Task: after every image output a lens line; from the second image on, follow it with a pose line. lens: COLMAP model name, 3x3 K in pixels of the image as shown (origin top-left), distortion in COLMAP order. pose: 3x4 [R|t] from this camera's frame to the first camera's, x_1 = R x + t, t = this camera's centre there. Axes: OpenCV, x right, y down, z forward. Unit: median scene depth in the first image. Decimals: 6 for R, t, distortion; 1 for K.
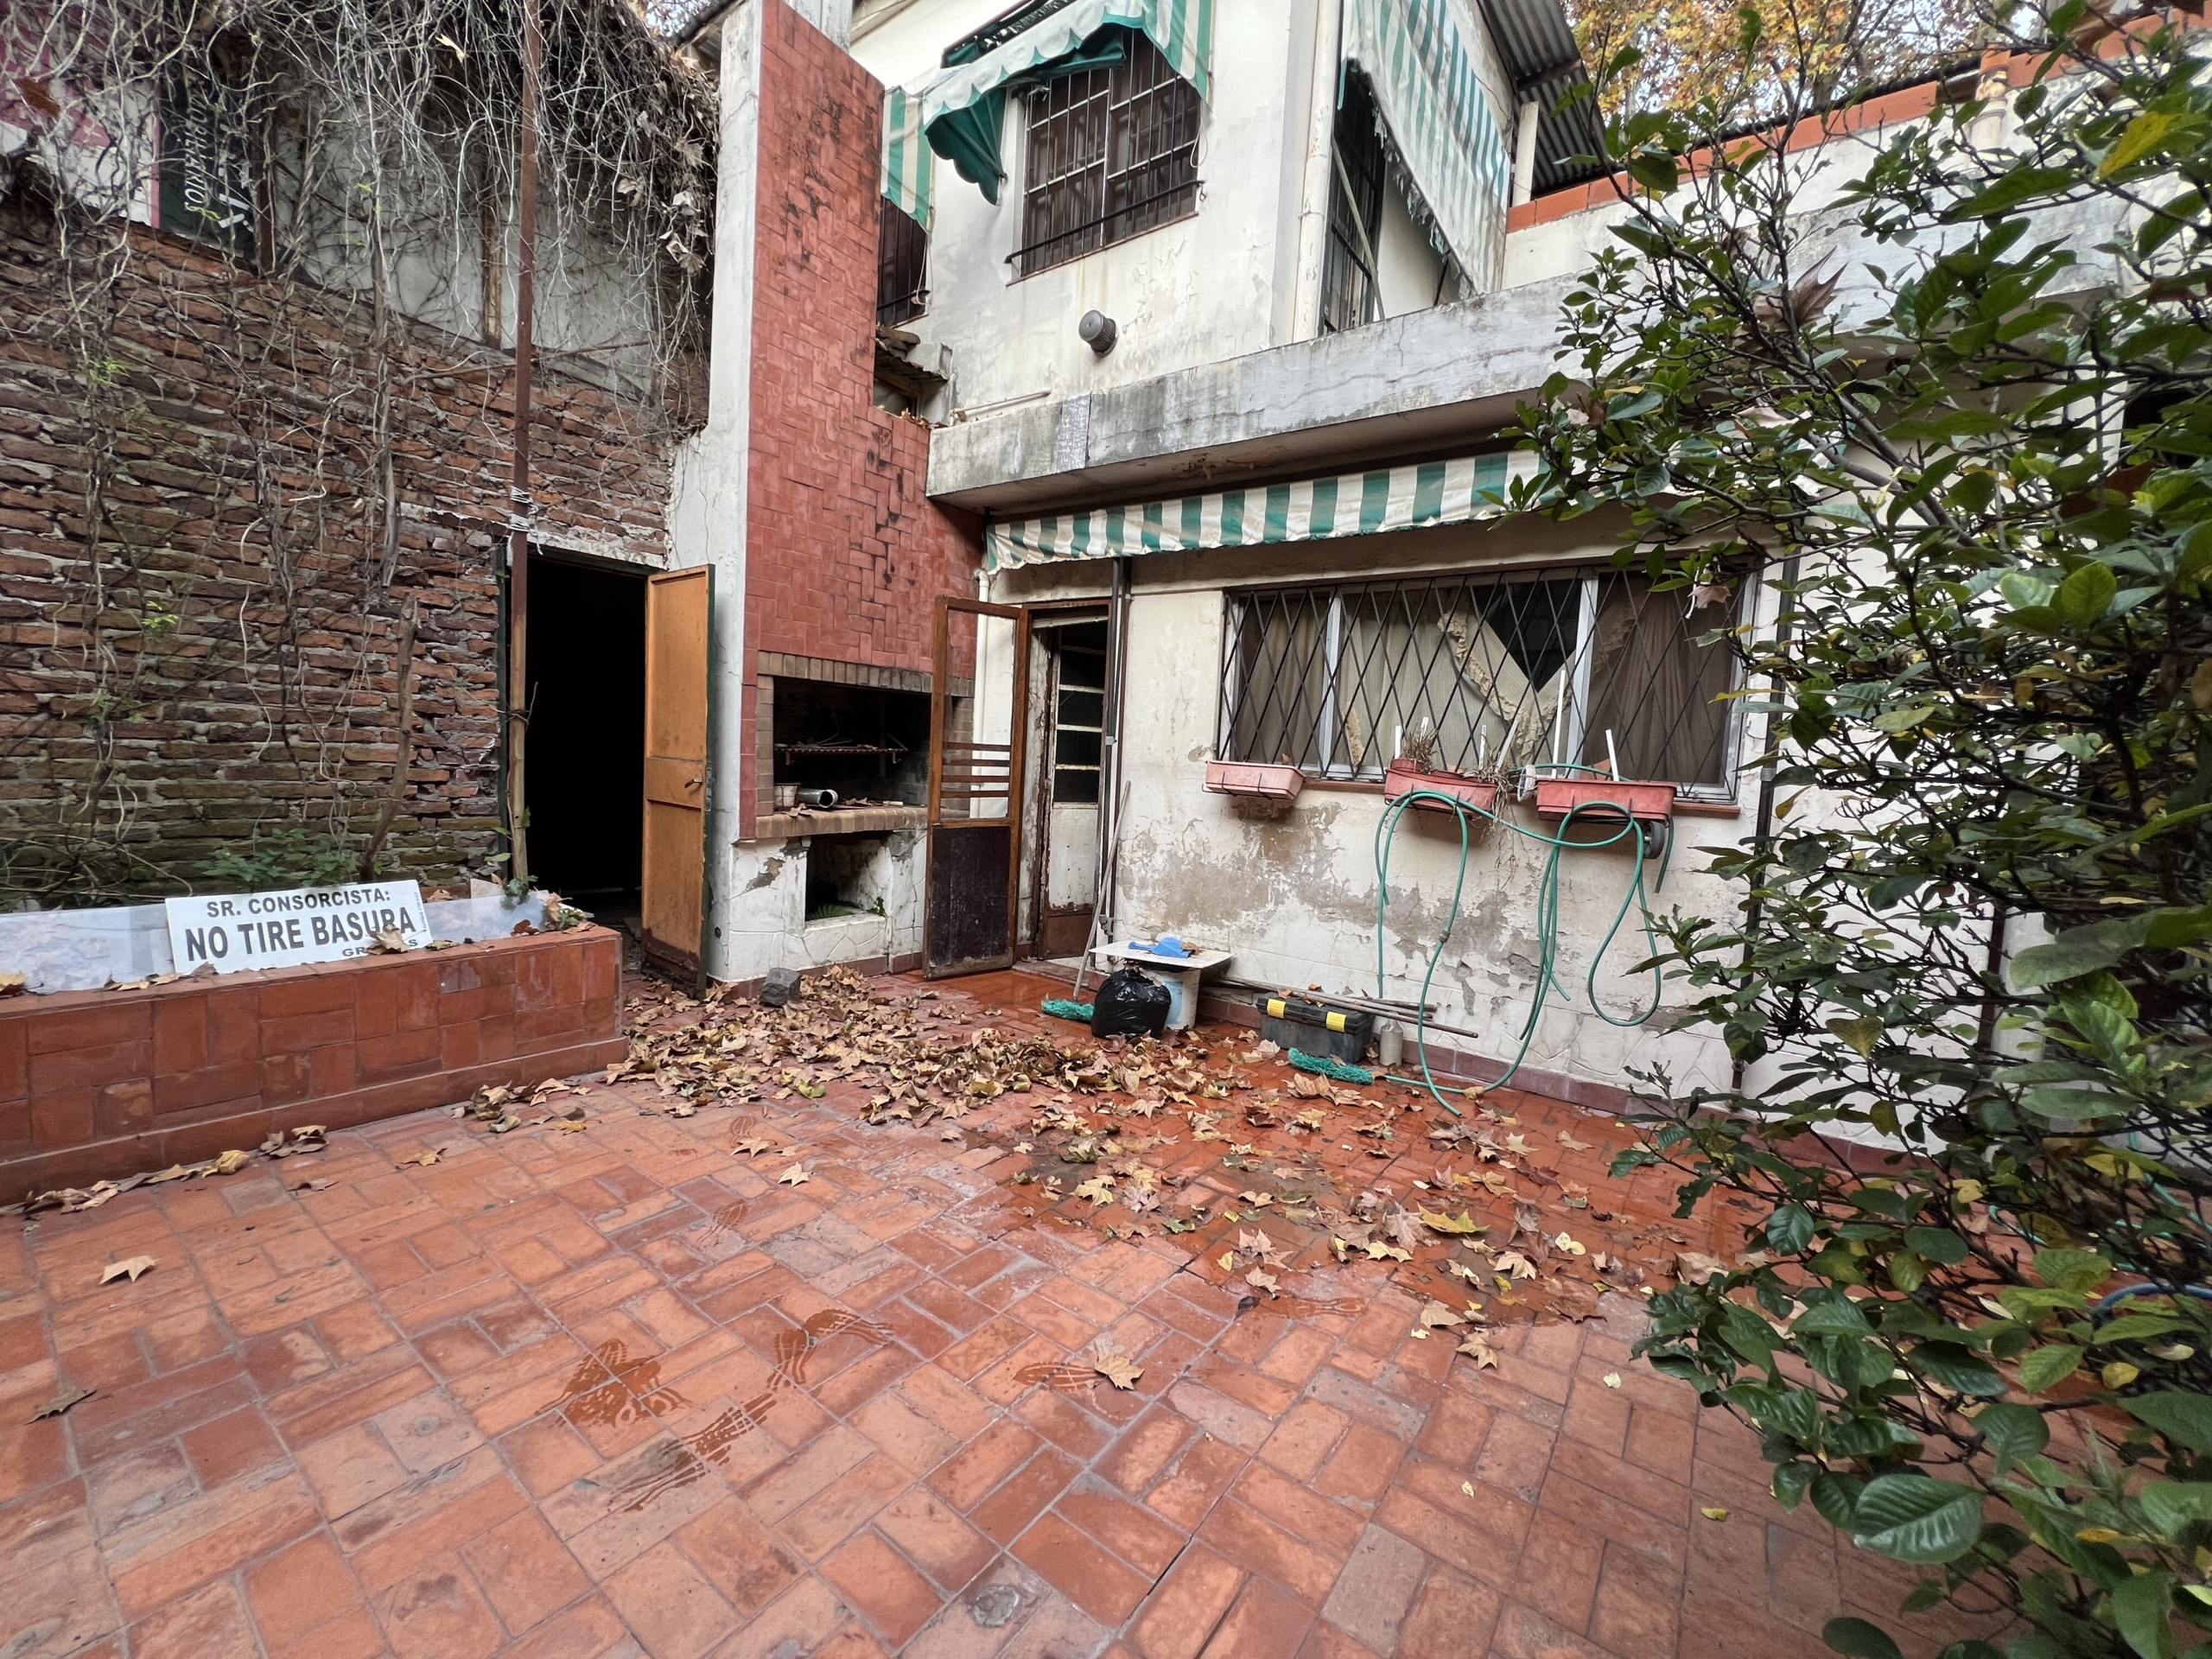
lens RADIAL K [[887.7, 0, 1101.3], [0, 887.7, 825.7], [0, 0, 1]] dist [-0.002050, -0.000284]
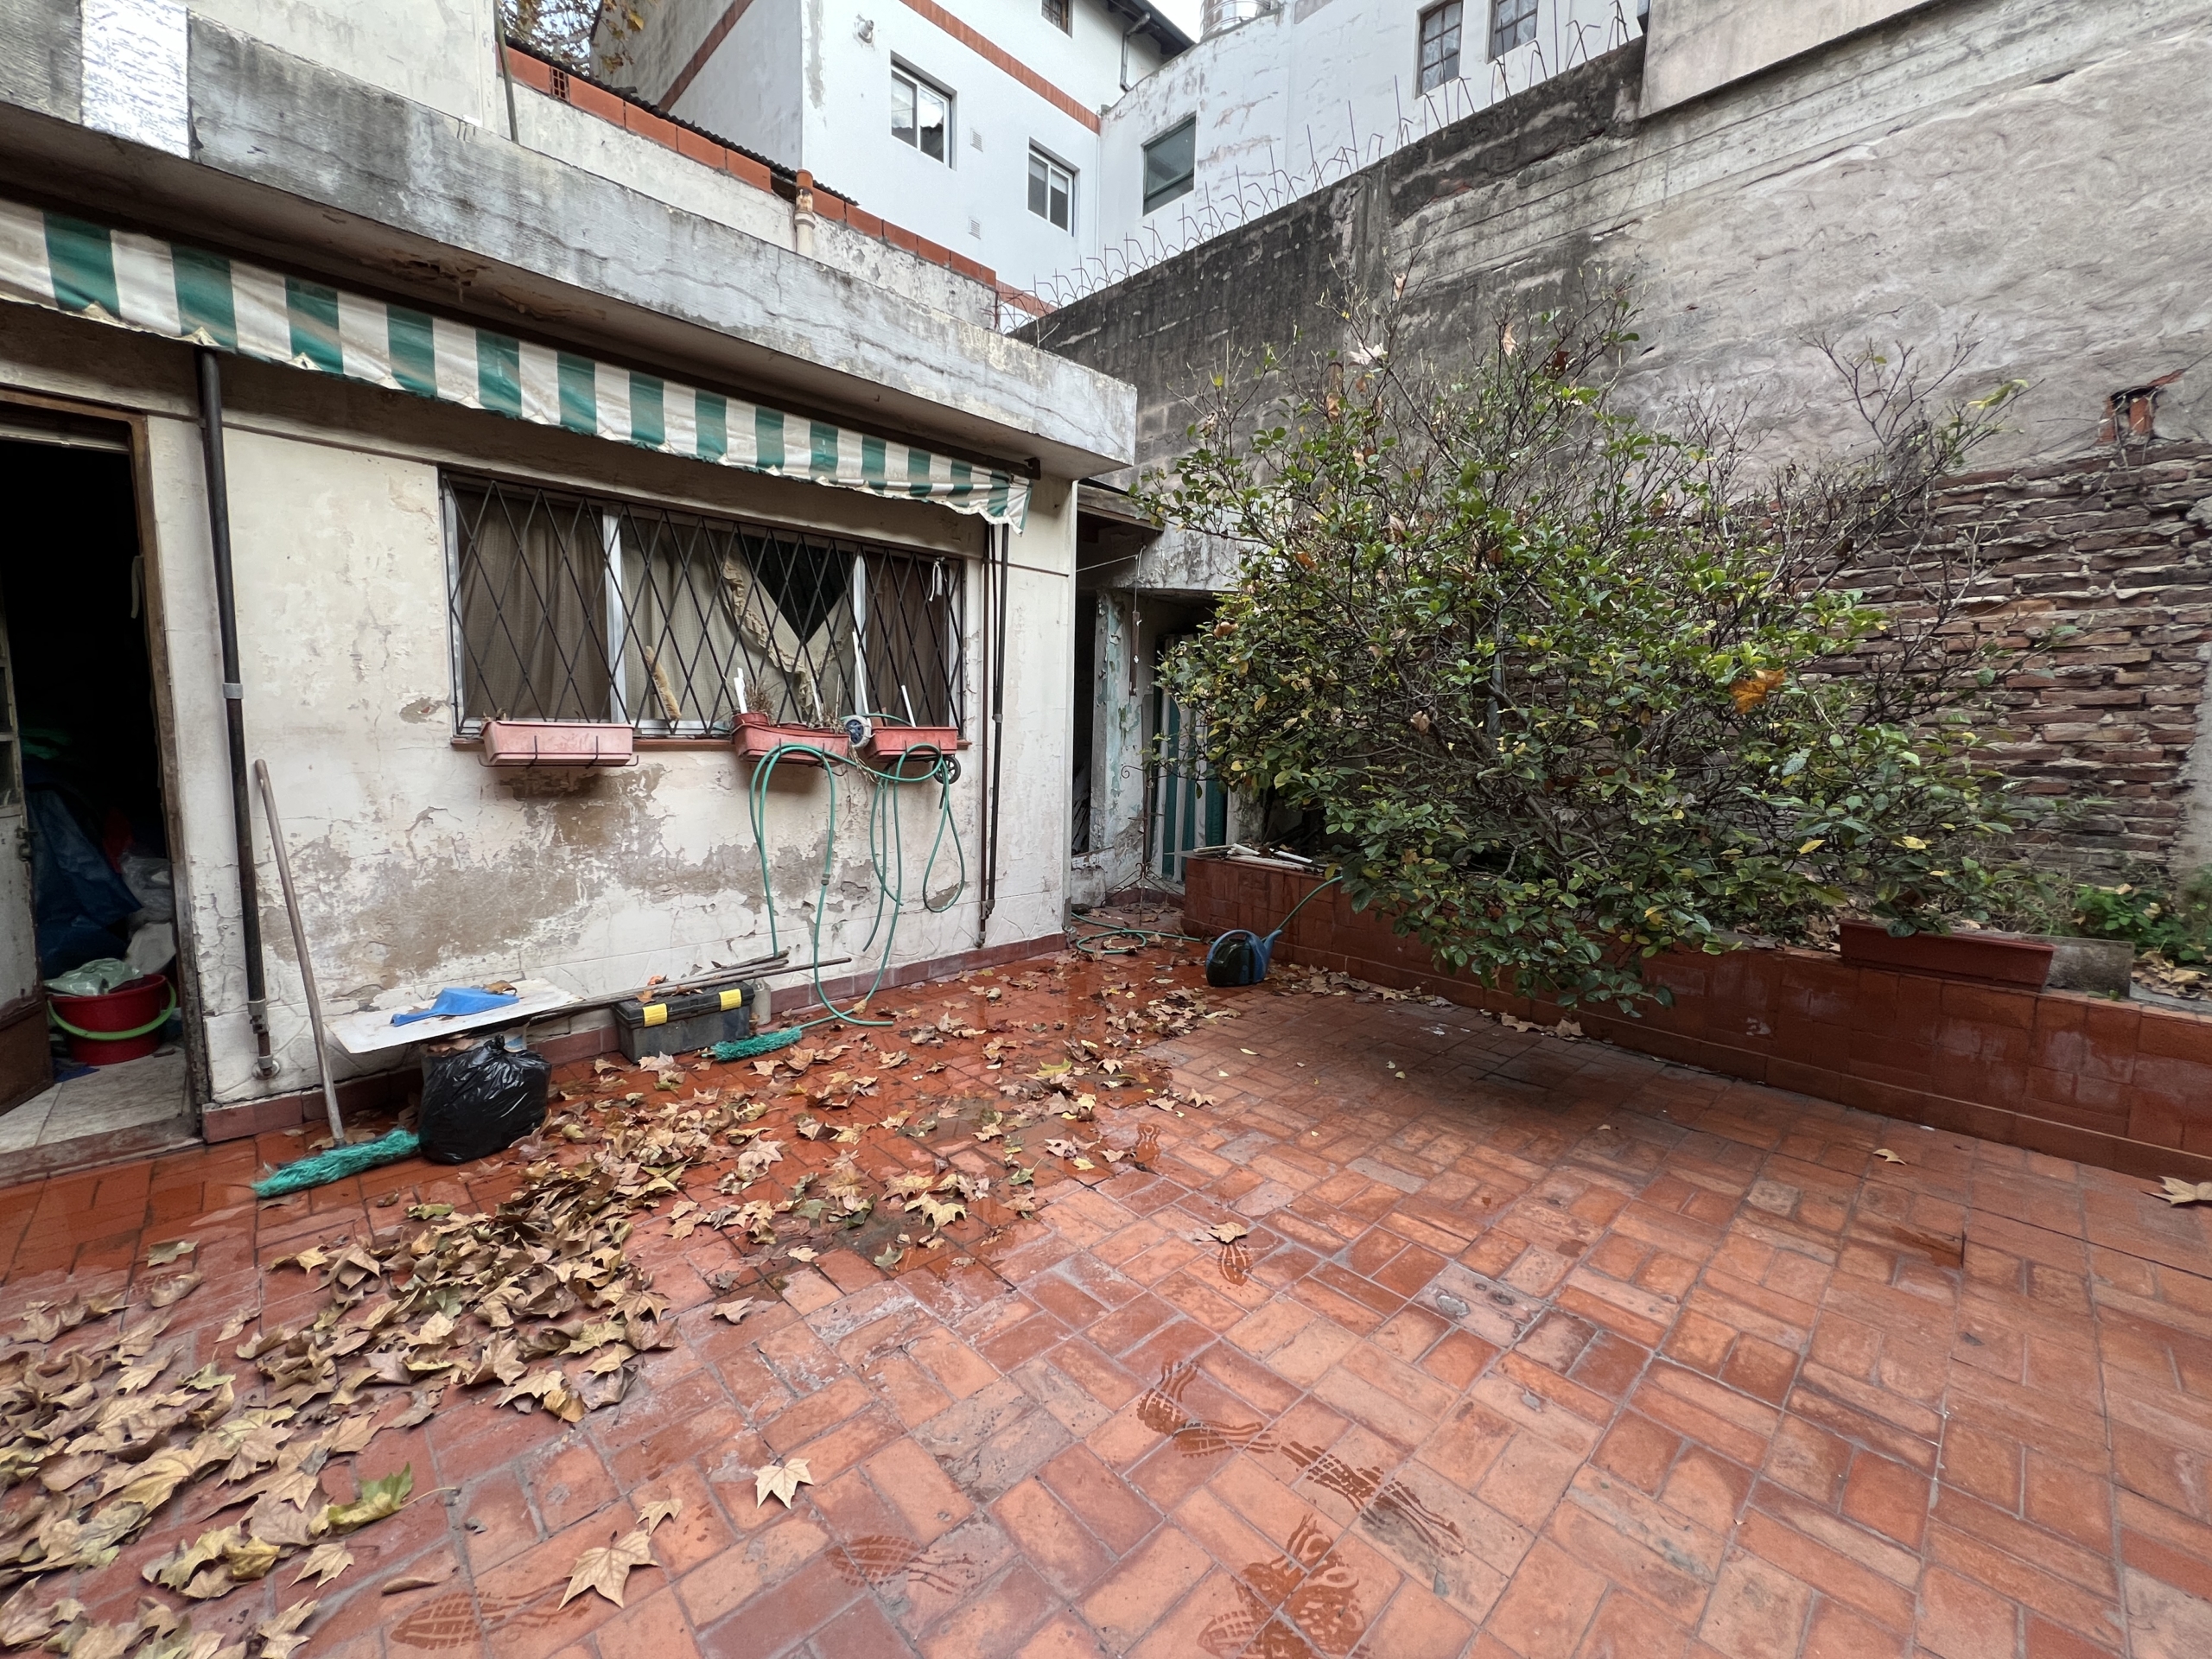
lens RADIAL K [[887.7, 0, 1098.2], [0, 887.7, 829.8], [0, 0, 1]] dist [-0.002050, -0.000284]
pose [[0.161205, -0.166475, 0.972779, -0.551378], [0.063830, 0.985366, 0.158051, -0.076803], [-0.984855, 0.036614, 0.169472, 0.458270]]
